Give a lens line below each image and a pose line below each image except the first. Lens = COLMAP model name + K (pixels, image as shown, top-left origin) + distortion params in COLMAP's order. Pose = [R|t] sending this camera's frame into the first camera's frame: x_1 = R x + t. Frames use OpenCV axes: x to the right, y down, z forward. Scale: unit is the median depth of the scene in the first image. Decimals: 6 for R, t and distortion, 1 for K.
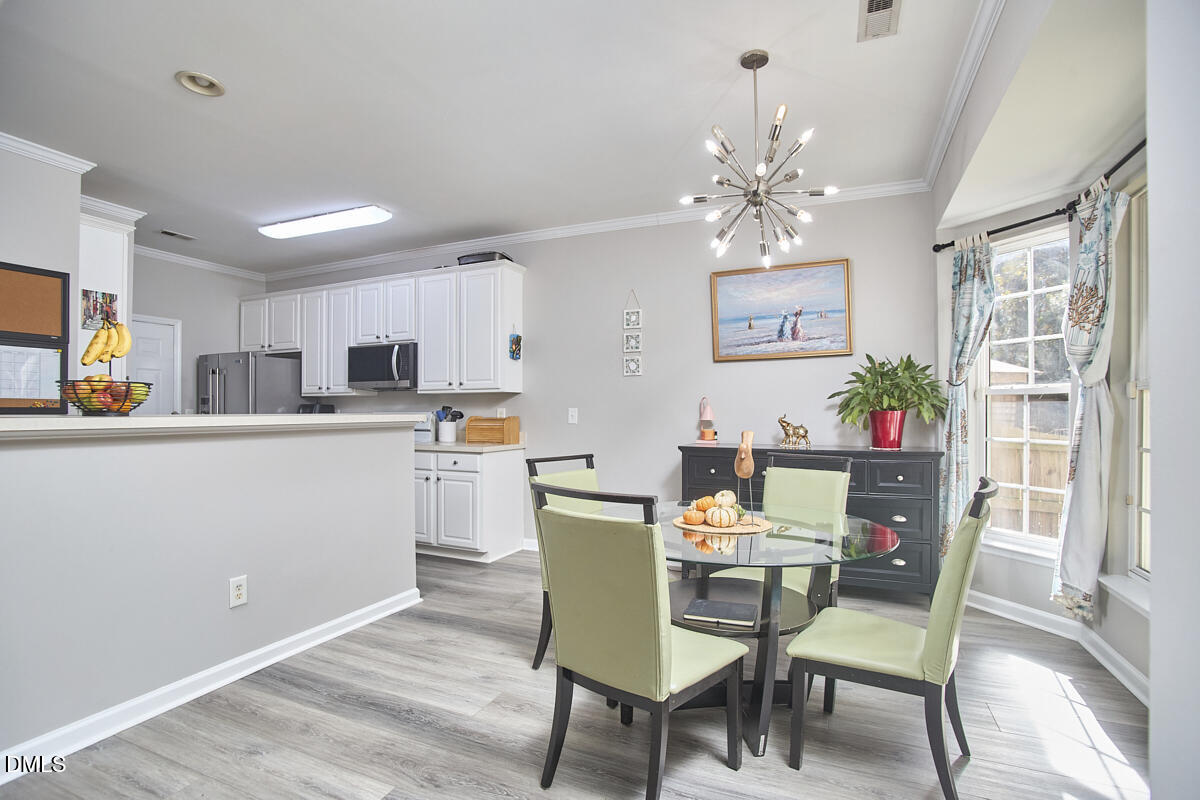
lens RADIAL K [[553.9, 0, 586.3], [0, 553.9, 414.6], [0, 0, 1]] dist [-0.048066, -0.000802]
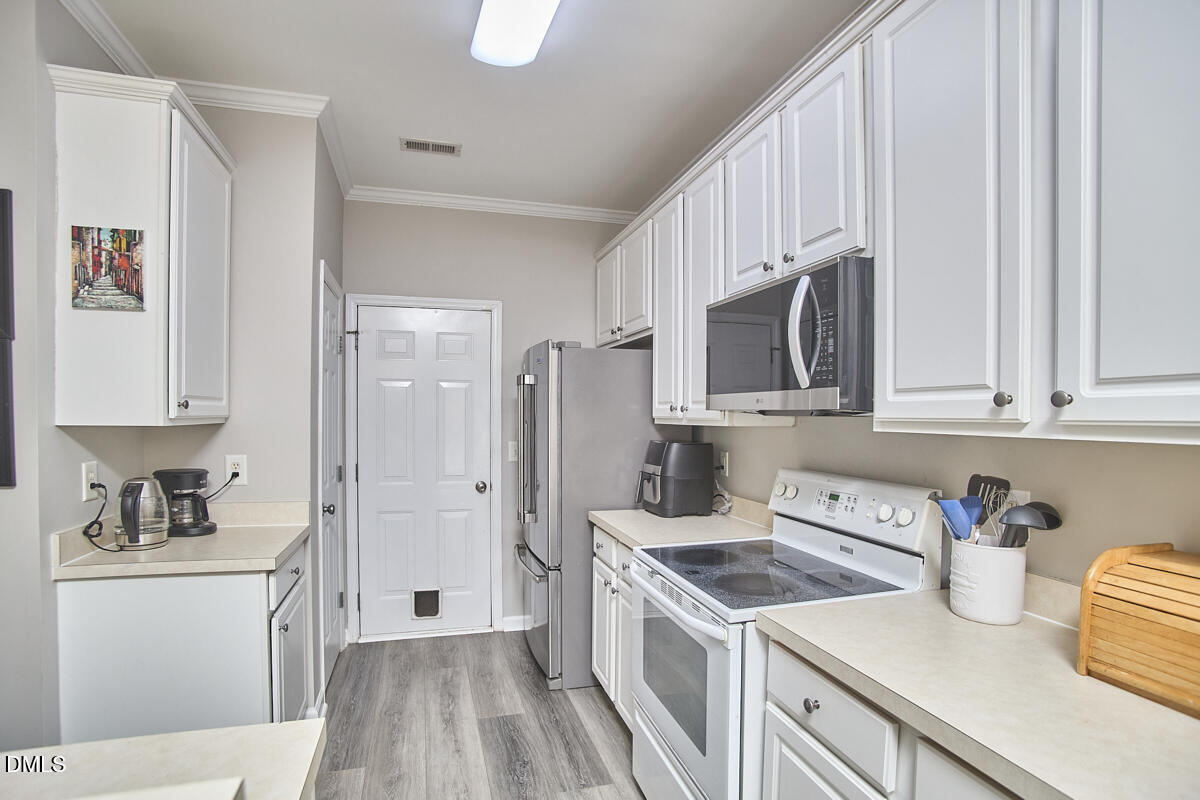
lens RADIAL K [[599.9, 0, 585.5], [0, 599.9, 421.3], [0, 0, 1]] dist [-0.048173, 0.011634]
pose [[0.634563, 0.011829, -0.772781, -0.162547], [-0.011499, 0.999917, 0.005864, -0.044563], [0.772786, 0.005165, 0.634646, 0.691697]]
